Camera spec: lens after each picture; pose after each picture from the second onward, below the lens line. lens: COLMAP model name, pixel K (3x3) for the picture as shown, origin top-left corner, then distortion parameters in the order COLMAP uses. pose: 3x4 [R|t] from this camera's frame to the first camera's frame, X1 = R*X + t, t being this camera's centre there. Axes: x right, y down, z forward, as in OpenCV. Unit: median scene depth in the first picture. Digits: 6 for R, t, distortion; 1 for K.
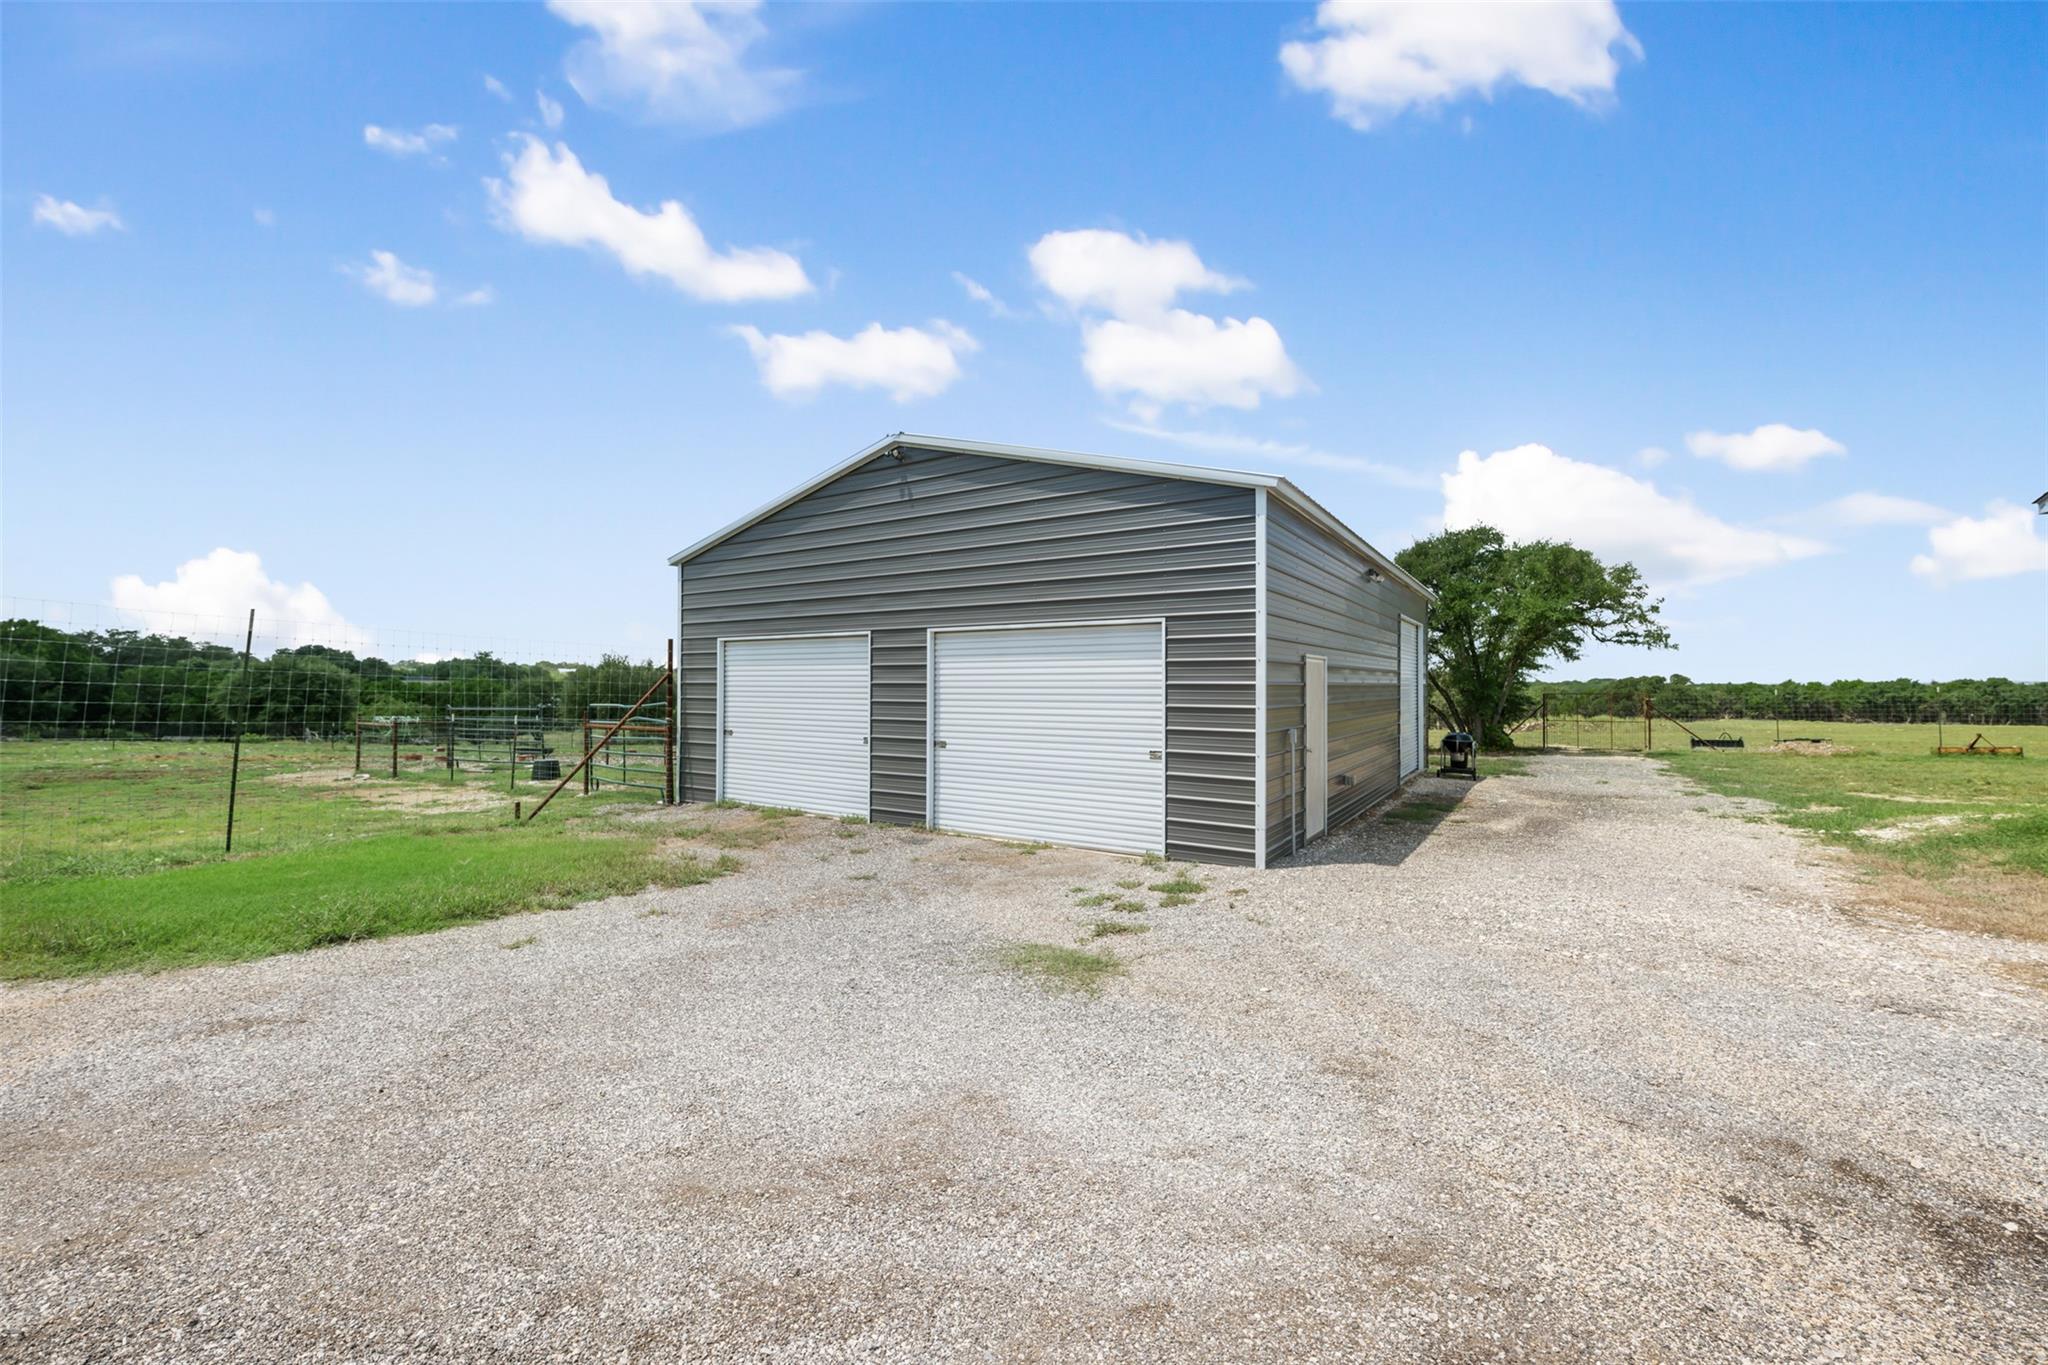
lens RADIAL K [[810.3, 0, 1021.0], [0, 810.3, 684.7], [0, 0, 1]] dist [0.001136, -0.000228]
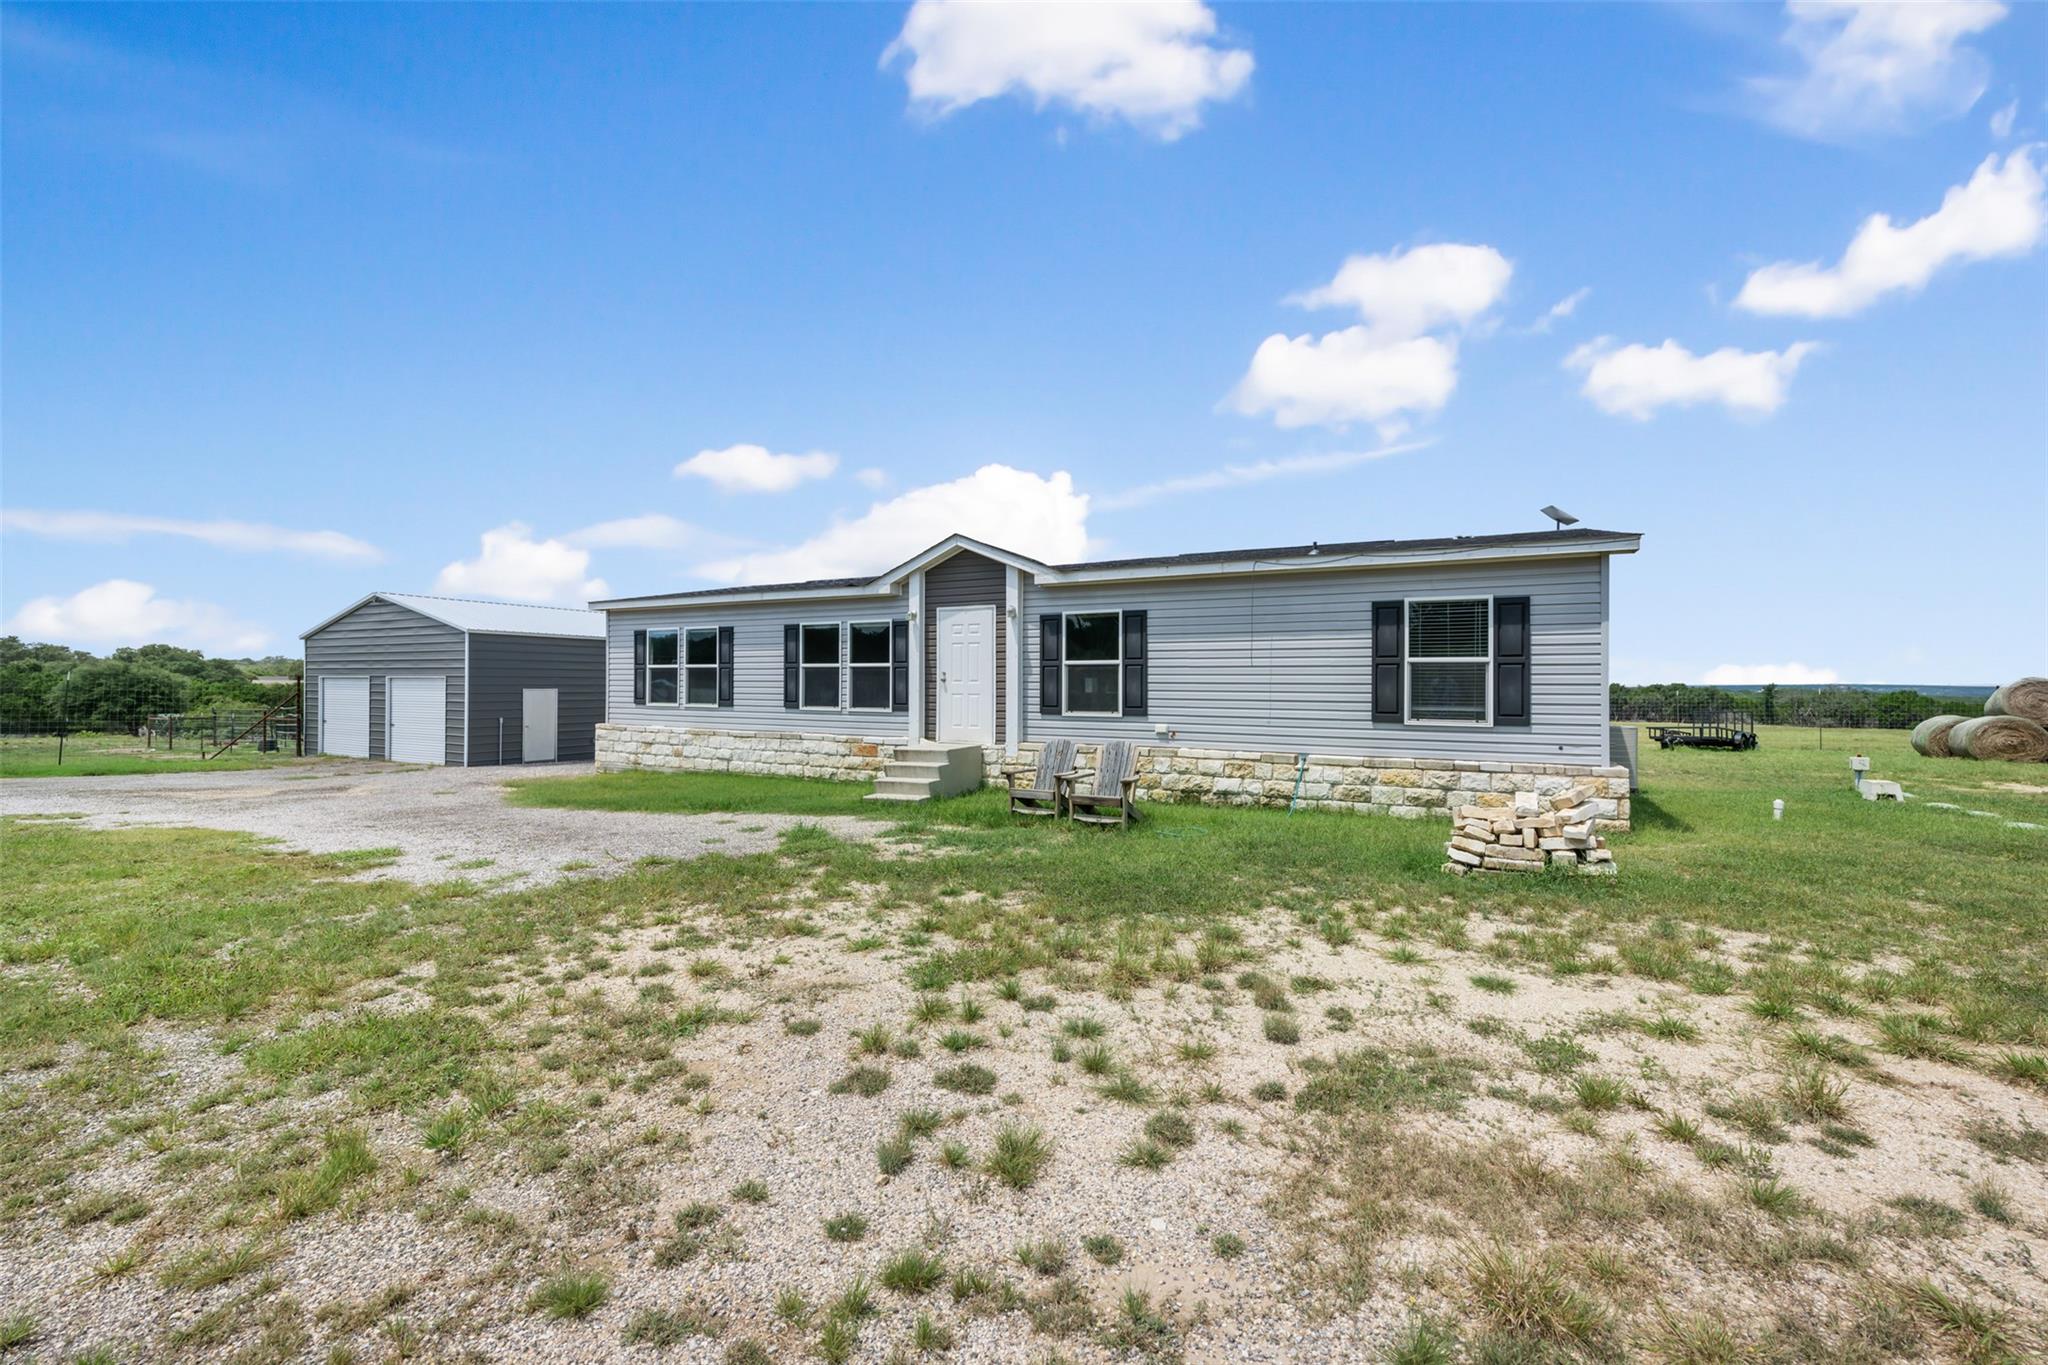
lens RADIAL K [[810.3, 0, 1021.0], [0, 810.3, 684.7], [0, 0, 1]] dist [0.001136, -0.000228]
pose [[0.995637, 0.003388, 0.093244, 0.226471], [-0.003435, 0.999994, 0.000340, -0.007739], [-0.093243, -0.000659, 0.995643, -0.229290]]
